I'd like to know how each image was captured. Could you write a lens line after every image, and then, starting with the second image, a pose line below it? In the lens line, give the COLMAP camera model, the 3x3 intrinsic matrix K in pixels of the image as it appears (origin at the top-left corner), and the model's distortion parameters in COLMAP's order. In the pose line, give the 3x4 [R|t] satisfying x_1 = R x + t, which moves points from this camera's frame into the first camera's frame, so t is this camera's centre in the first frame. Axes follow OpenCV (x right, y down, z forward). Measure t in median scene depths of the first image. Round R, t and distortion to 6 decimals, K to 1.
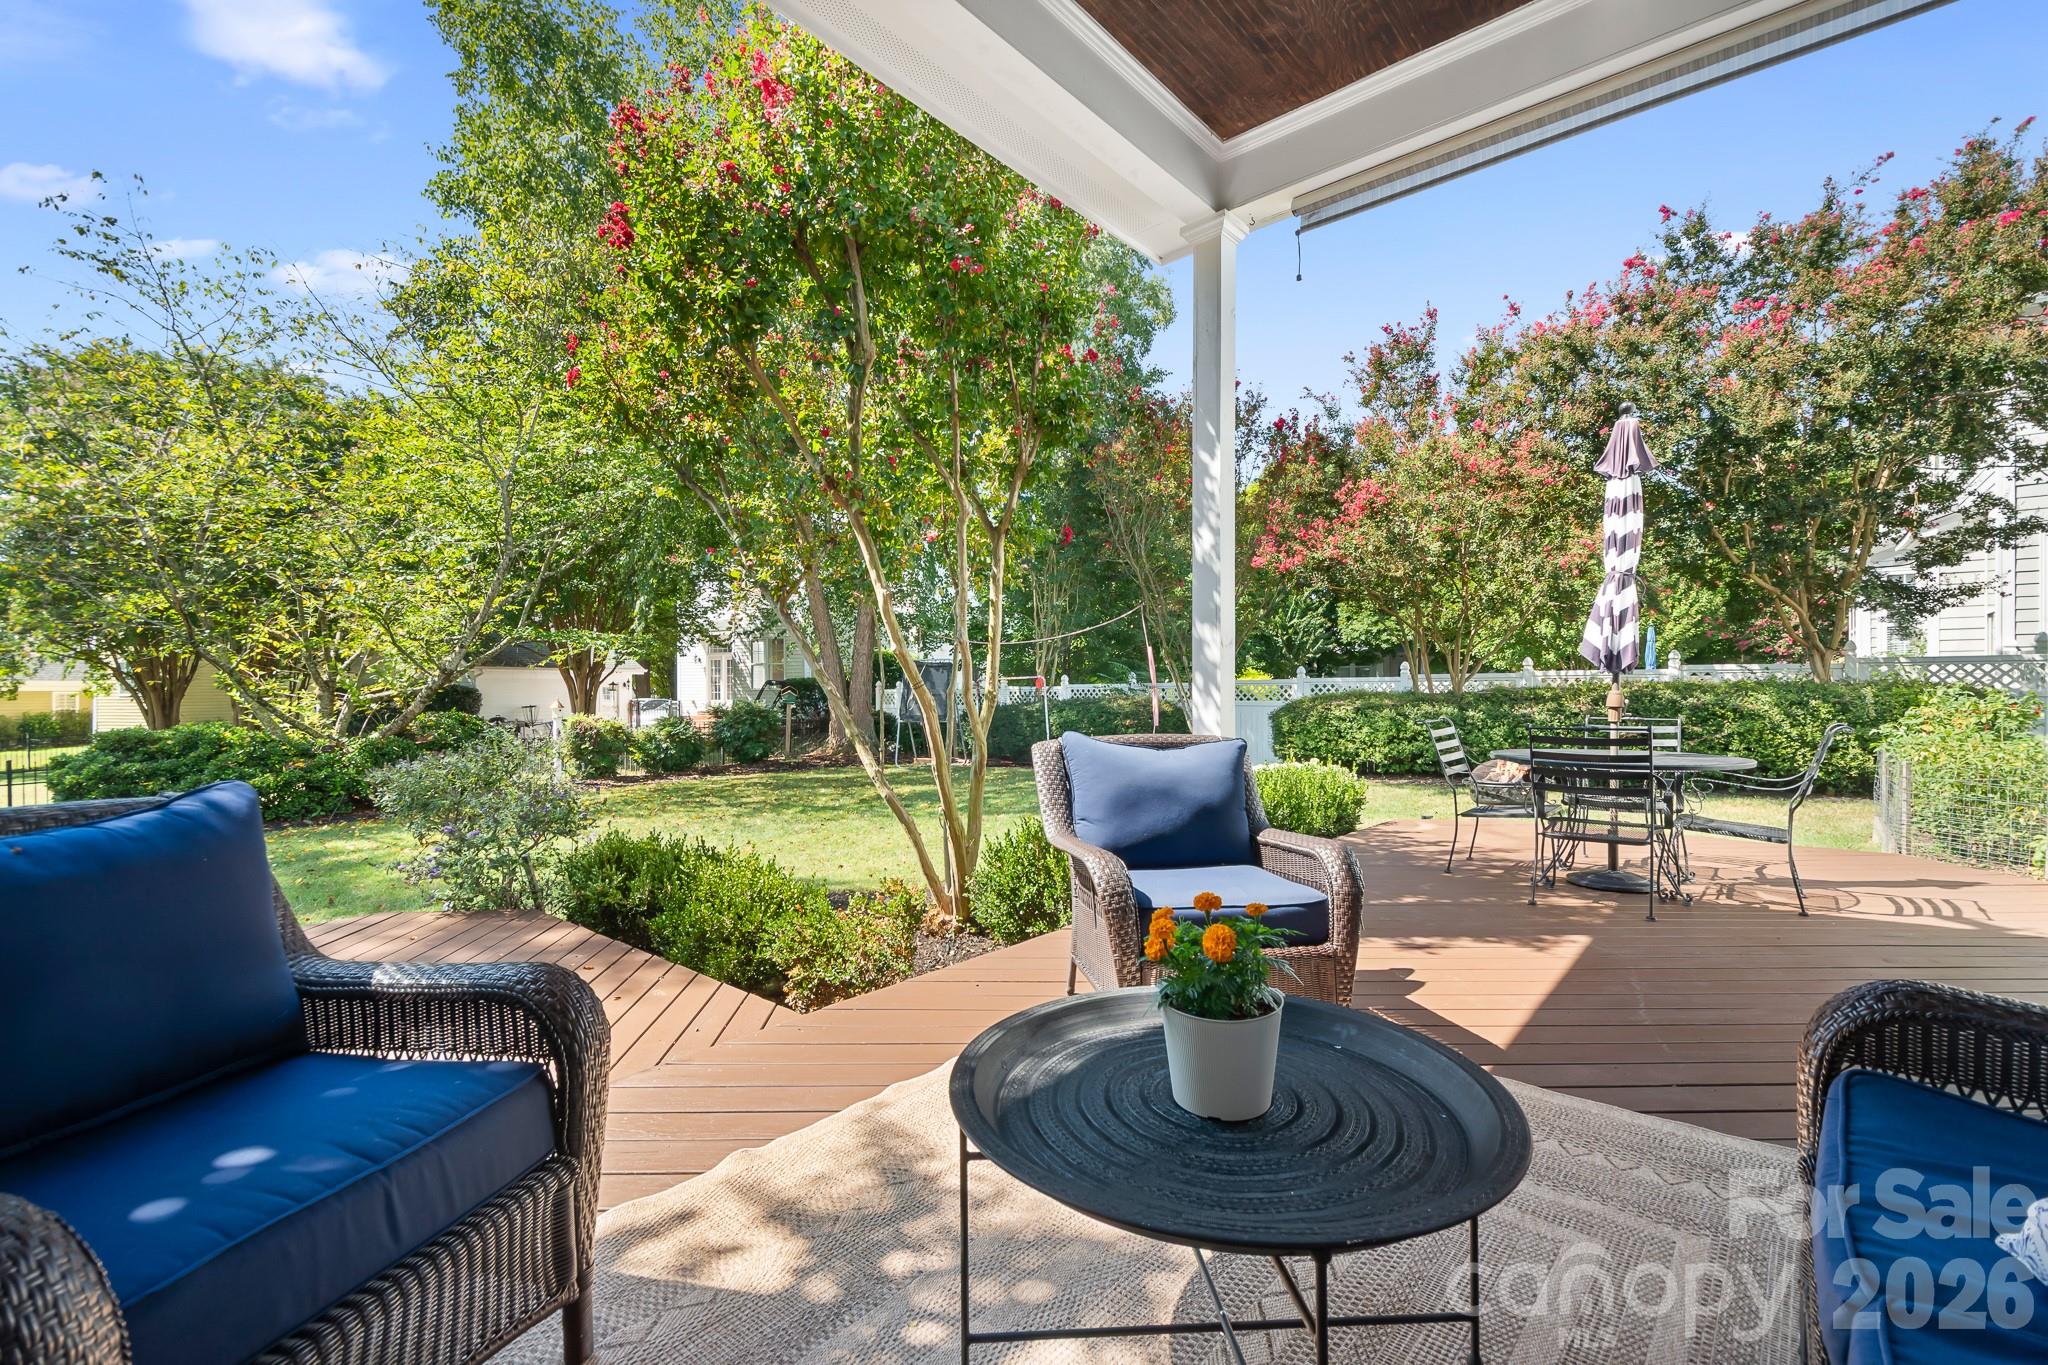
lens RADIAL K [[942.2, 0, 960.6], [0, 942.2, 679.2], [0, 0, 1]] dist [0.012314, -0.000058]
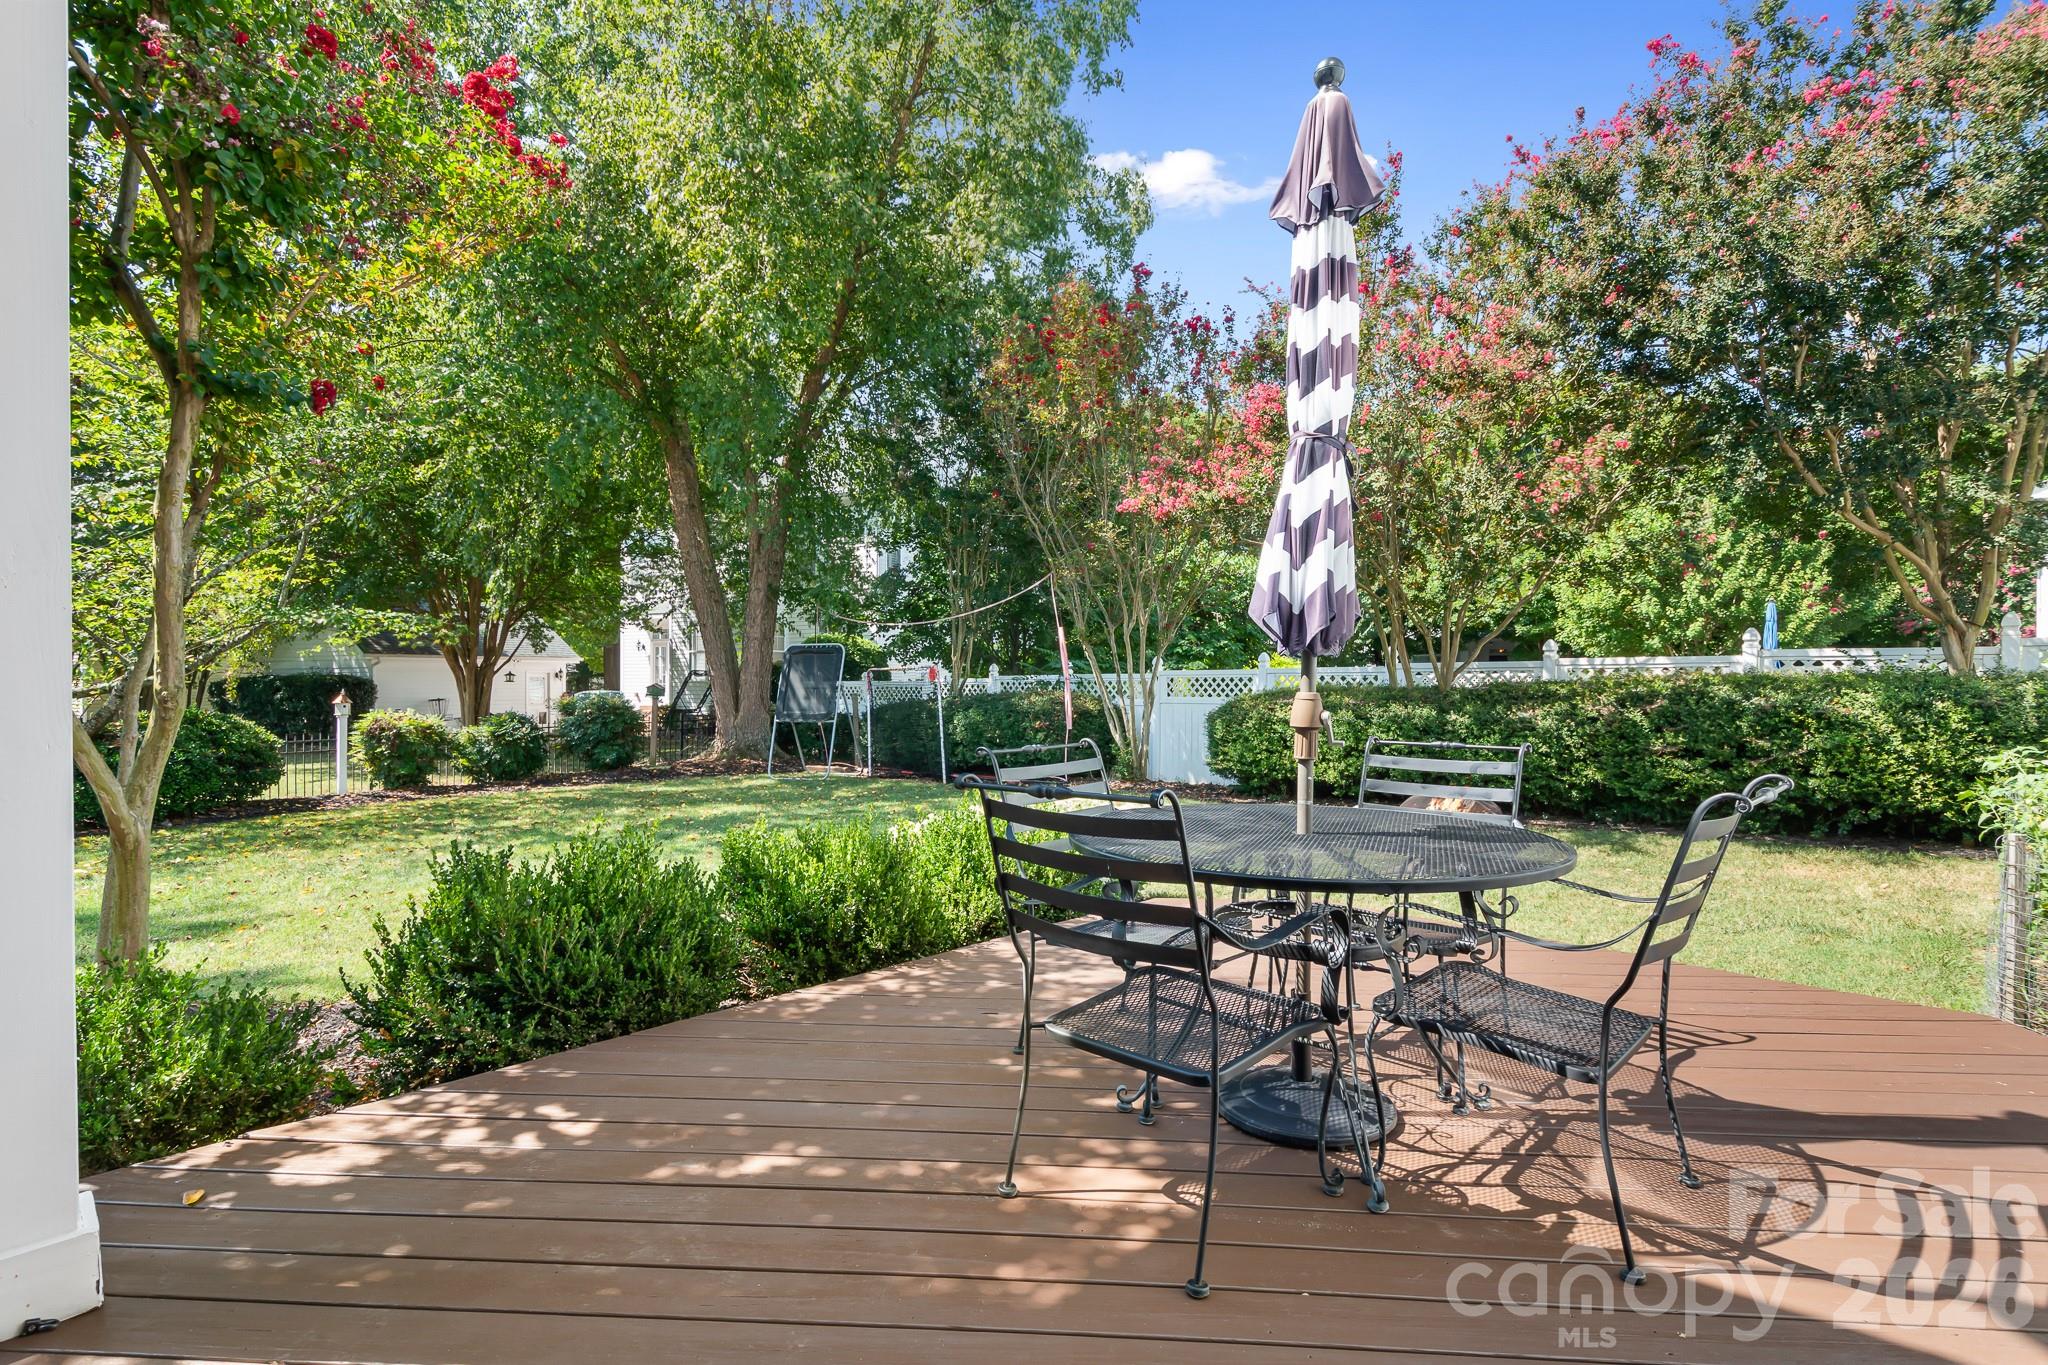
lens RADIAL K [[960.1, 0, 1030.0], [0, 960.1, 679.9], [0, 0, 1]] dist [0.003766, -0.000752]
pose [[0.996556, 0.001886, -0.082895, 0.296720], [-0.001038, 0.999947, 0.010275, 0.000765], [0.082910, -0.010154, 0.996505, 0.259560]]
